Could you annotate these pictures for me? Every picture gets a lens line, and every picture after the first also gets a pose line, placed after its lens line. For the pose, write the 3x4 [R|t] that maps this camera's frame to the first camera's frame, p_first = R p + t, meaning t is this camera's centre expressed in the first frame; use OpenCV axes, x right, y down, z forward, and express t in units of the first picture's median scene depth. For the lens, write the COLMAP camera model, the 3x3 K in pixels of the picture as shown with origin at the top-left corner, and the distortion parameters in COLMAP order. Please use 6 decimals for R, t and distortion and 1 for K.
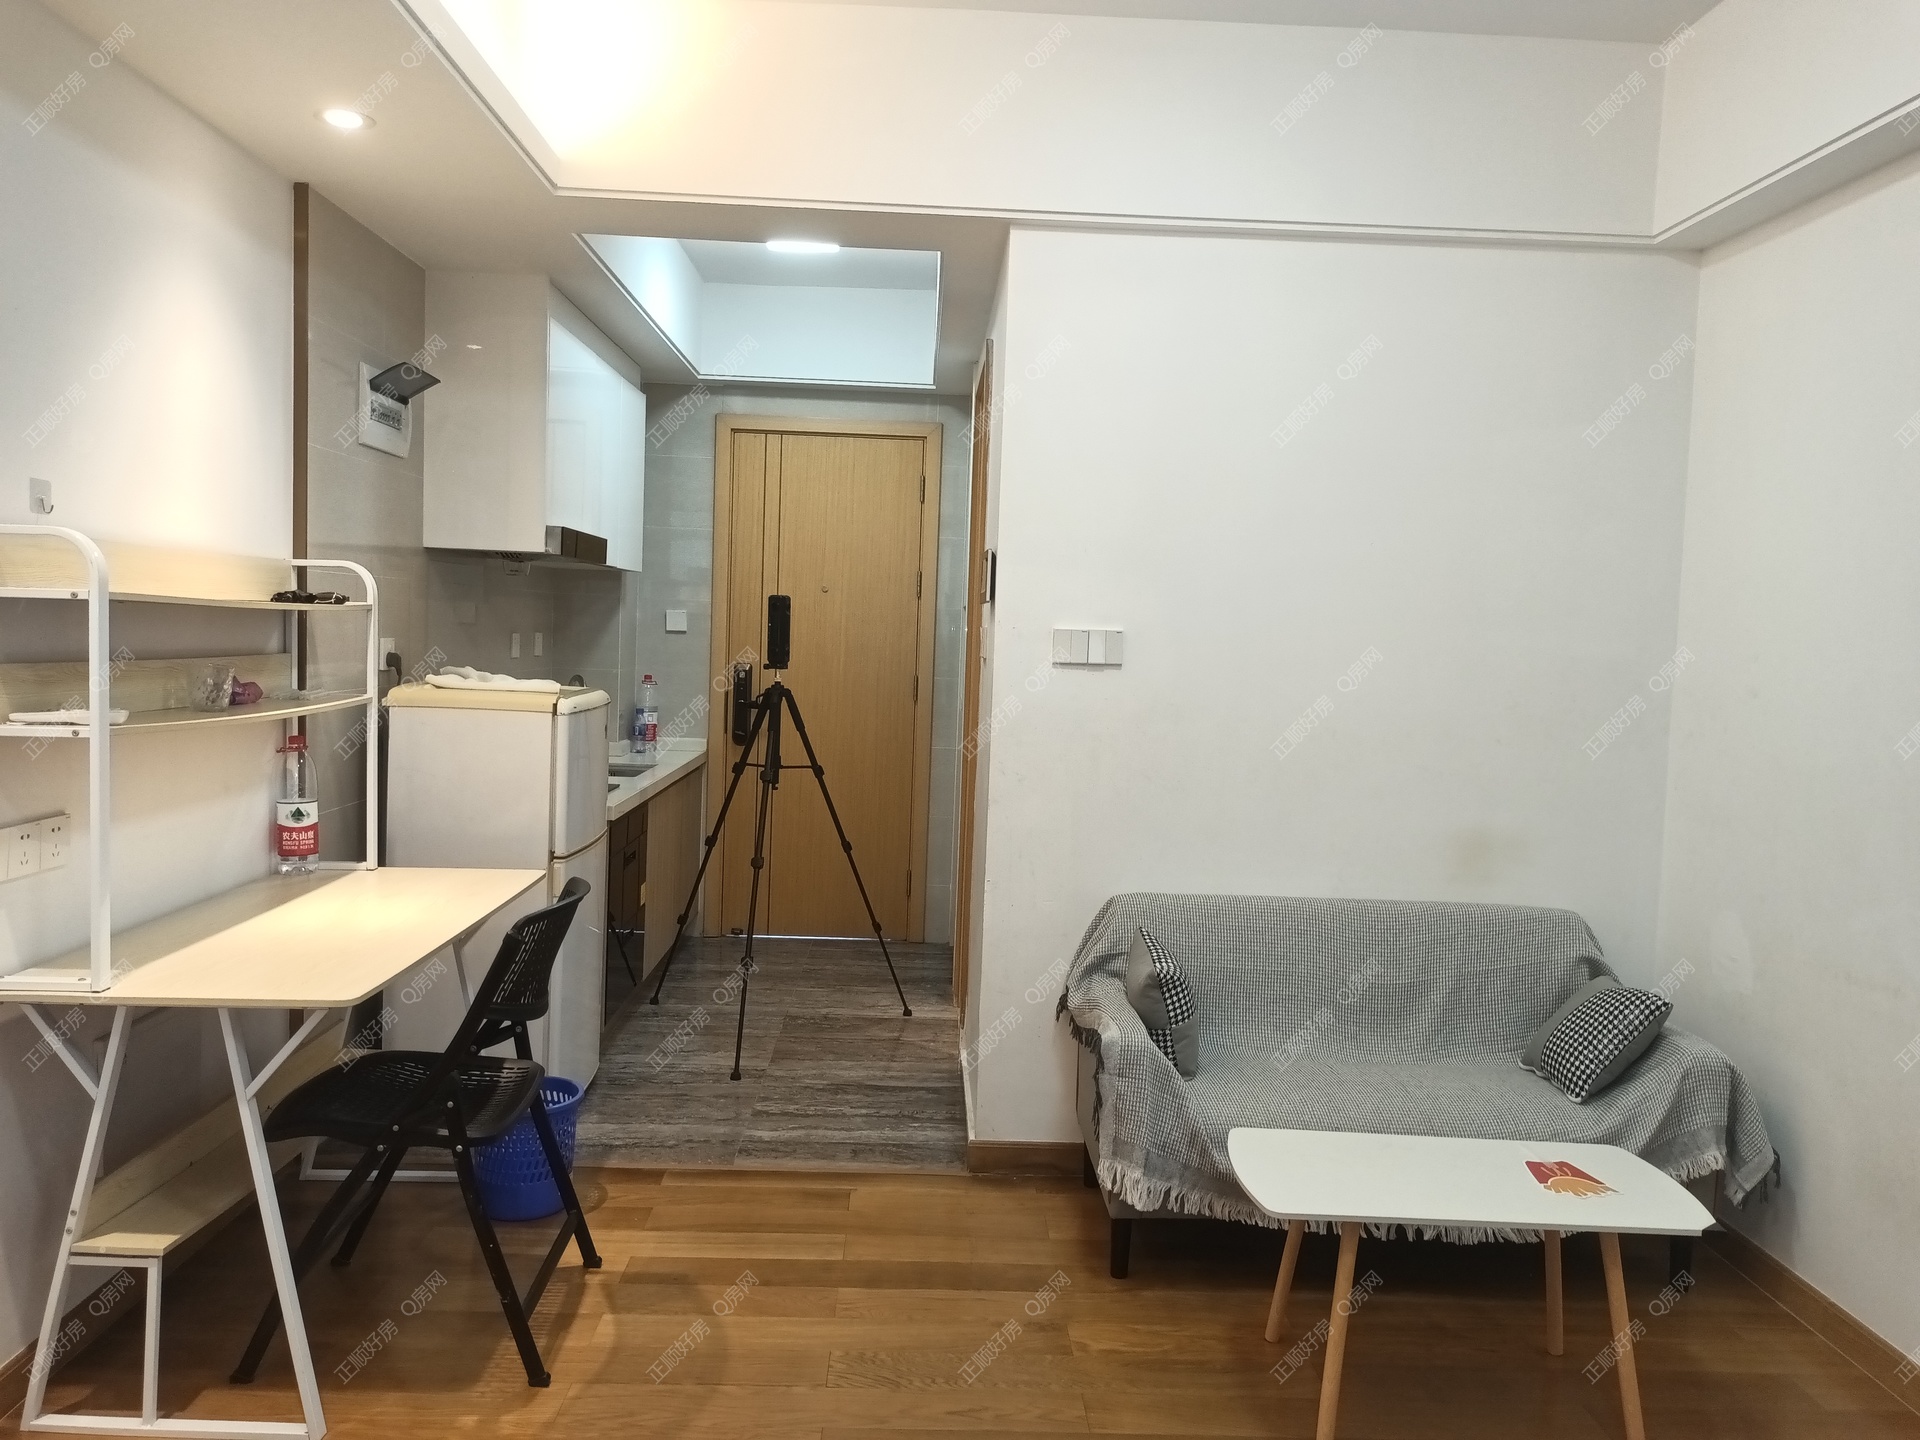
lens RADIAL K [[1433.5, 0, 948.2], [0, 1433.5, 719.2], [0, 0, 1]] dist [0.038560, -0.030855]
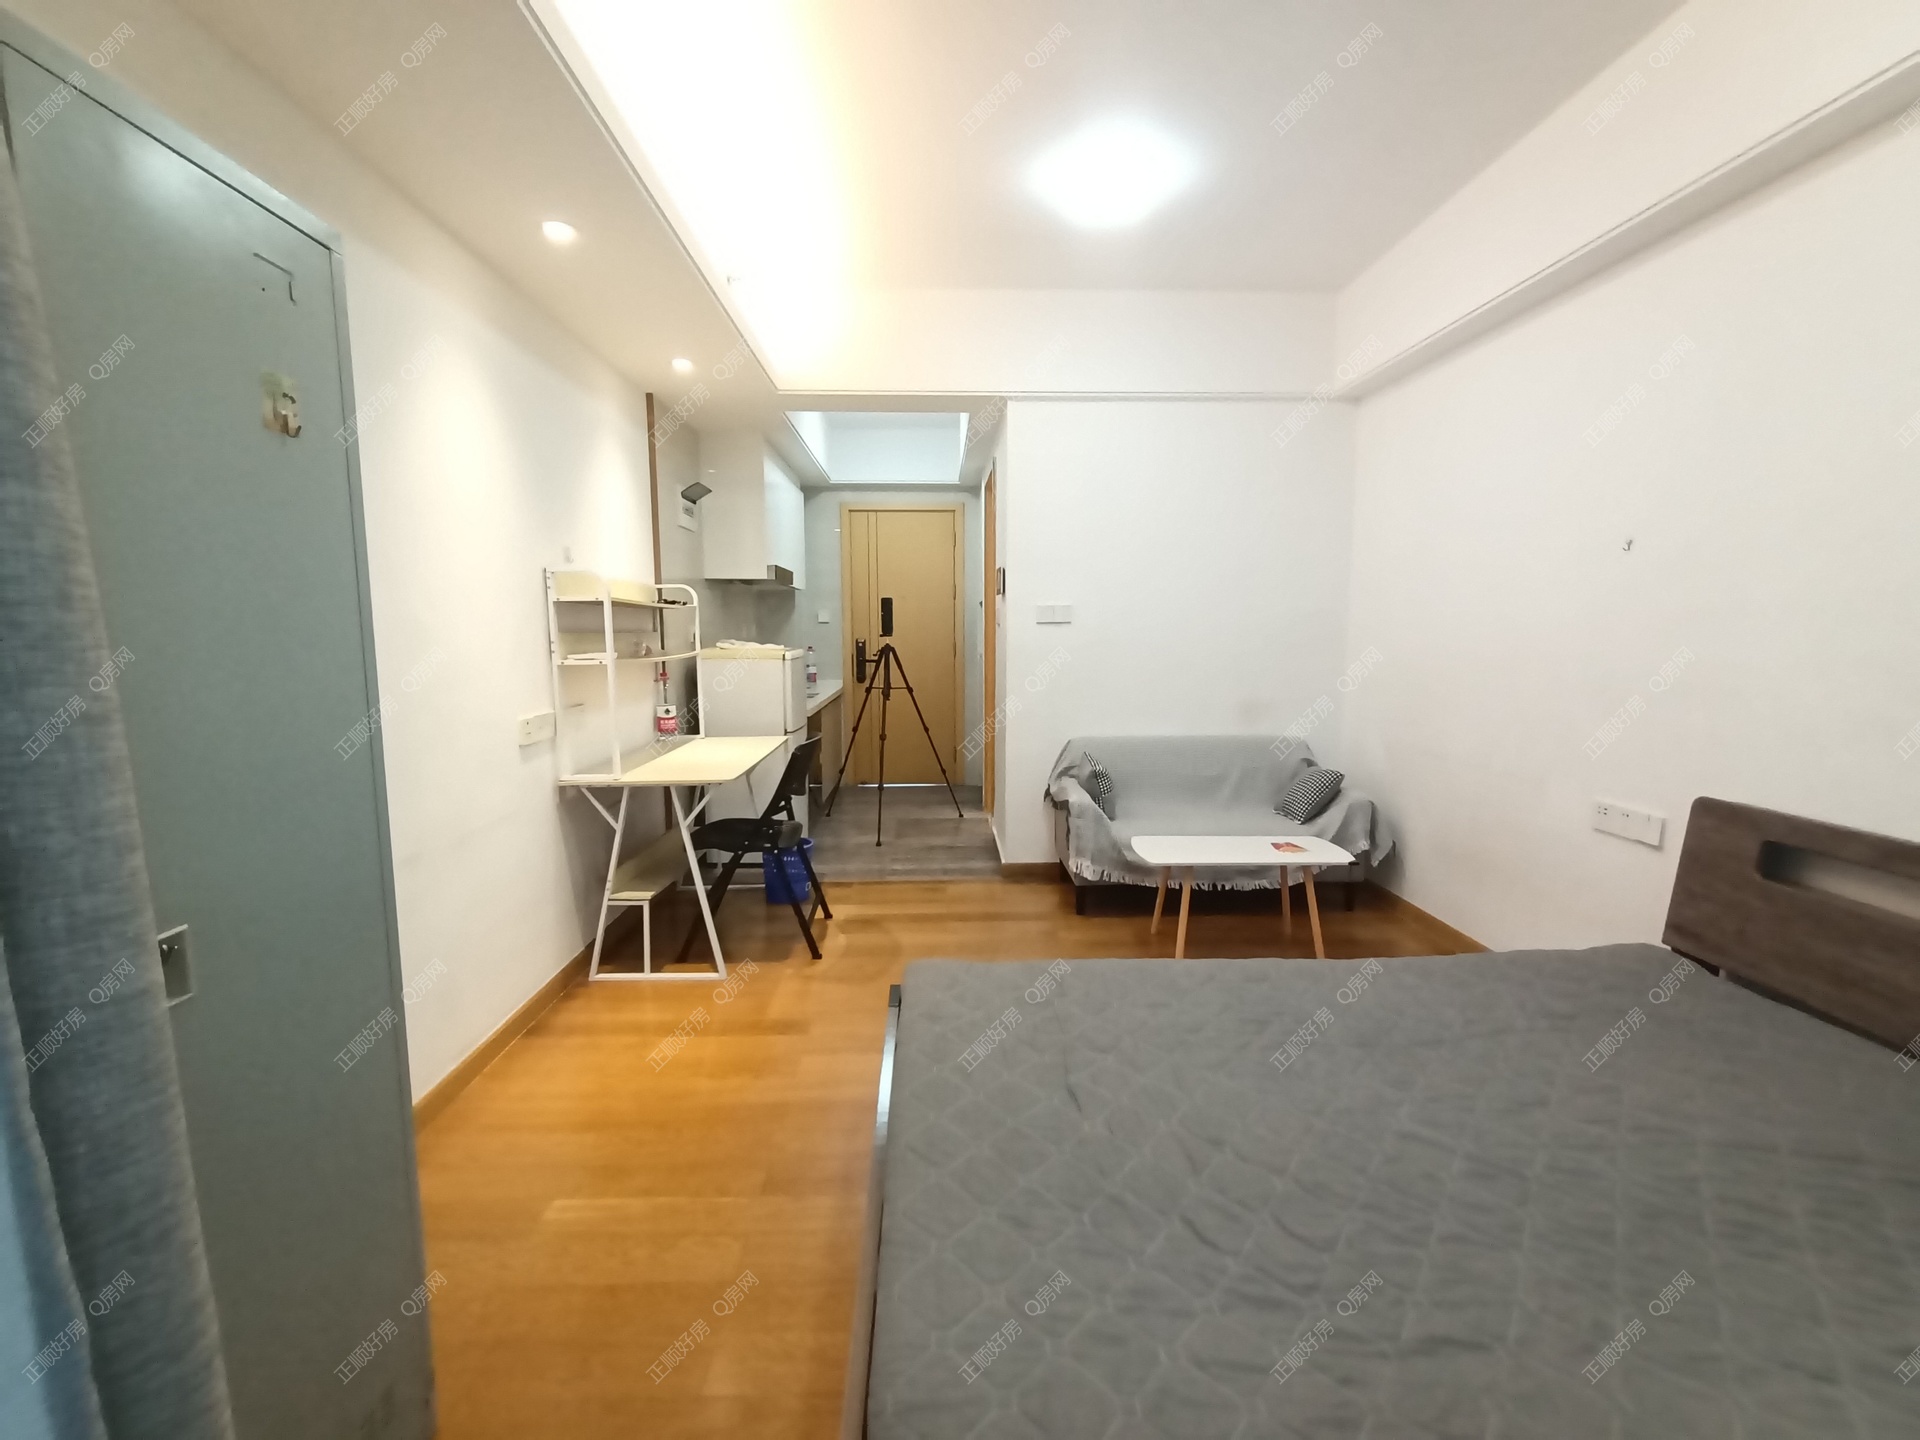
lens RADIAL K [[867.8, 0, 951.8], [0, 867.8, 735.1], [0, 0, 1]] dist [0.004924, 0.000905]
pose [[0.999227, -0.039171, -0.003269, -0.046926], [0.039296, 0.997478, 0.059112, 0.041225], [0.000945, -0.059195, 0.998246, -0.210574]]
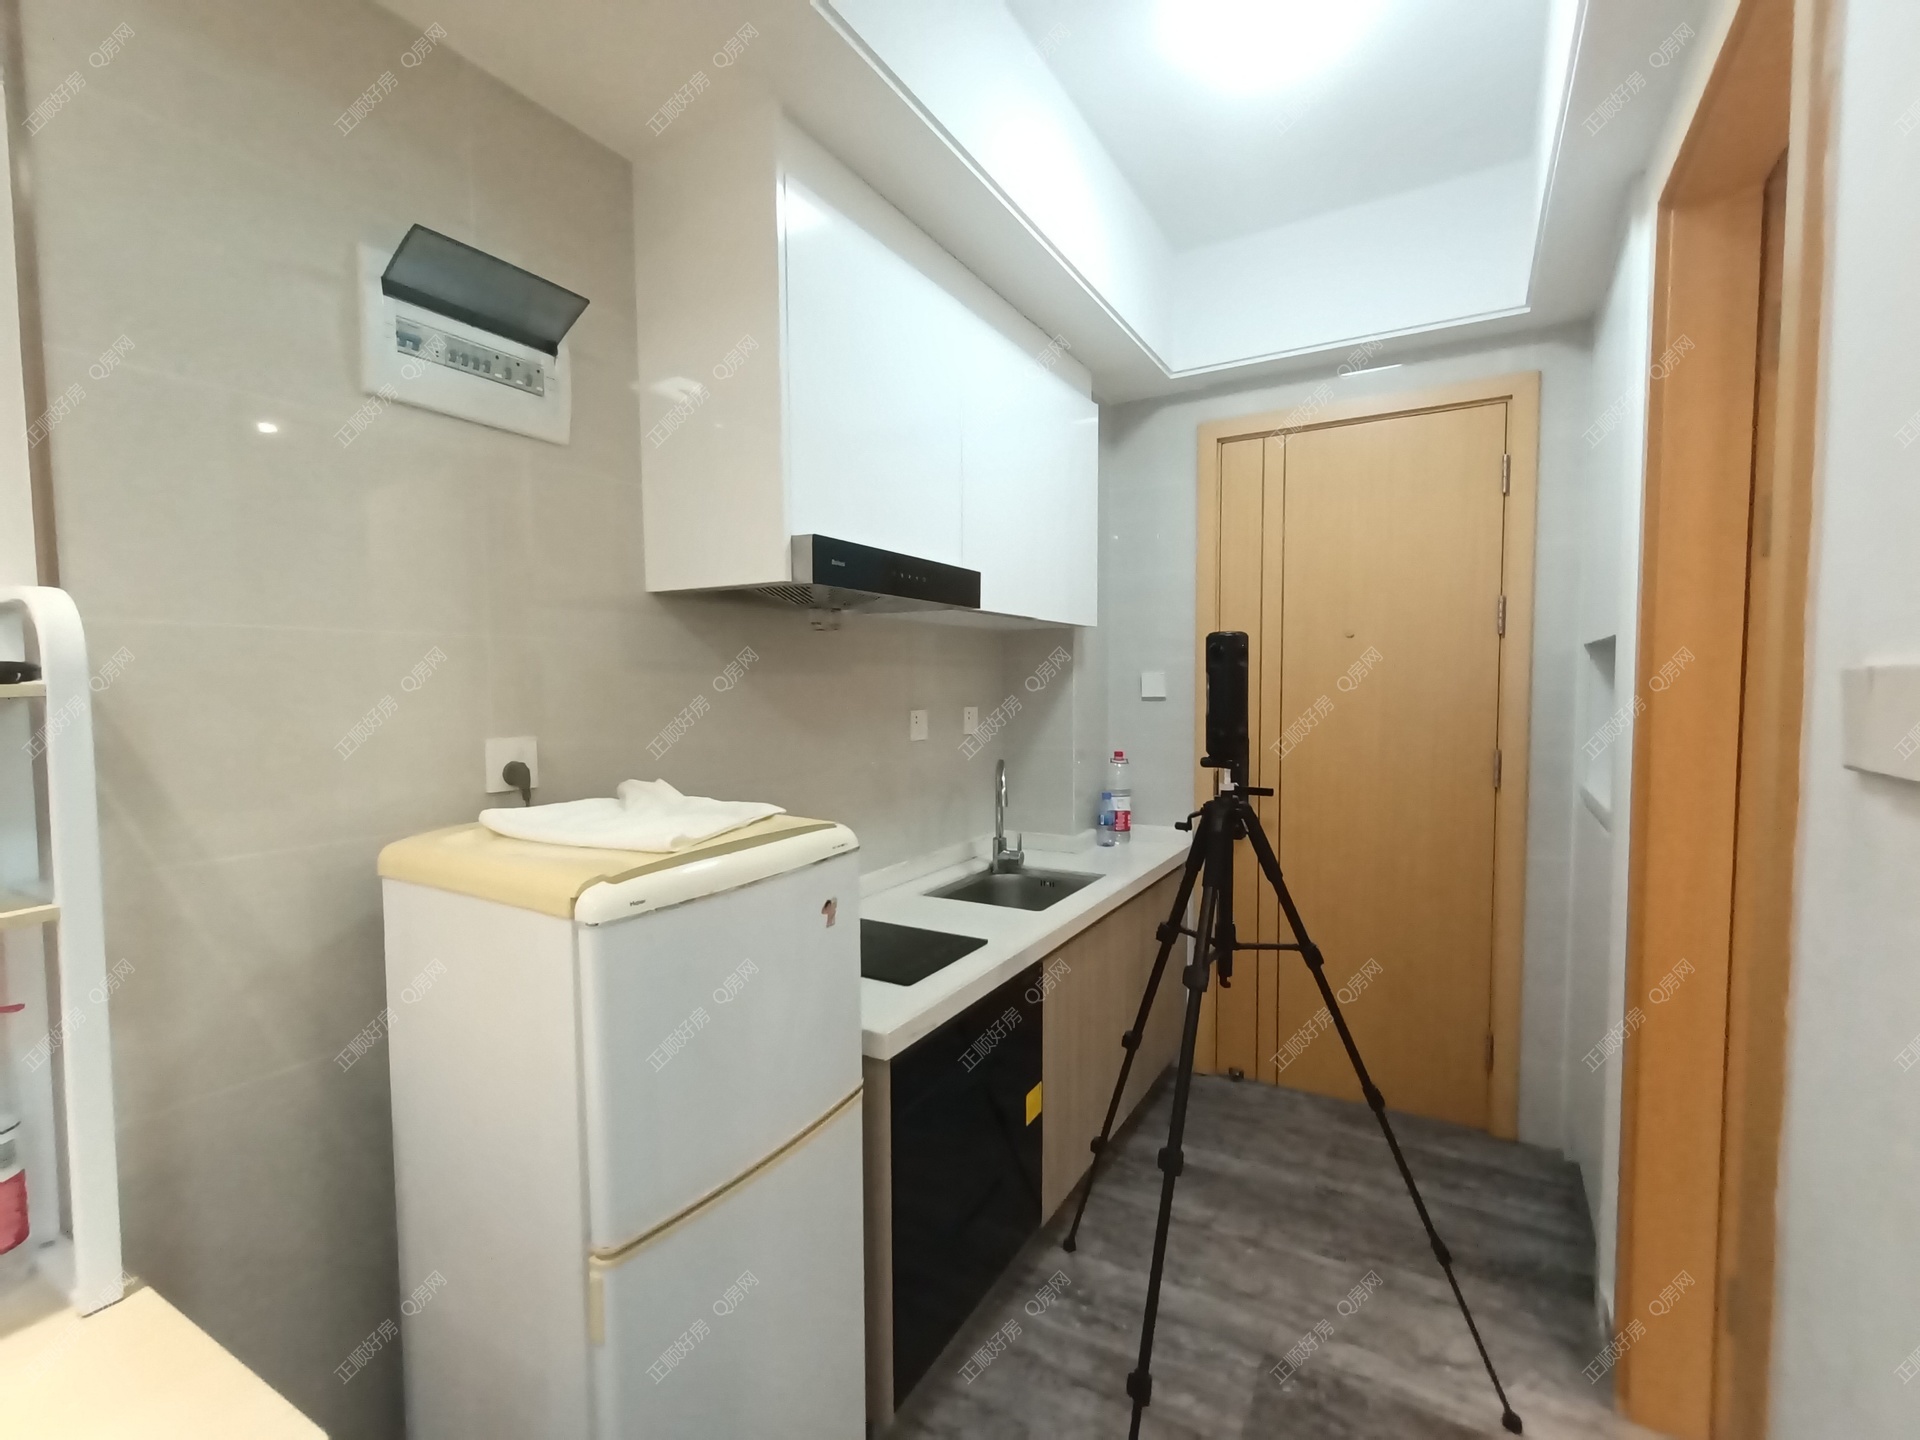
lens RADIAL K [[867.8, 0, 960.2], [0, 867.8, 727.8], [0, 0, 1]] dist [0.004924, 0.000905]
pose [[0.853980, -0.014200, -0.520111, -0.045071], [0.003992, 0.999777, -0.020741, -0.059348], [0.520290, 0.015636, 0.853847, 0.901336]]
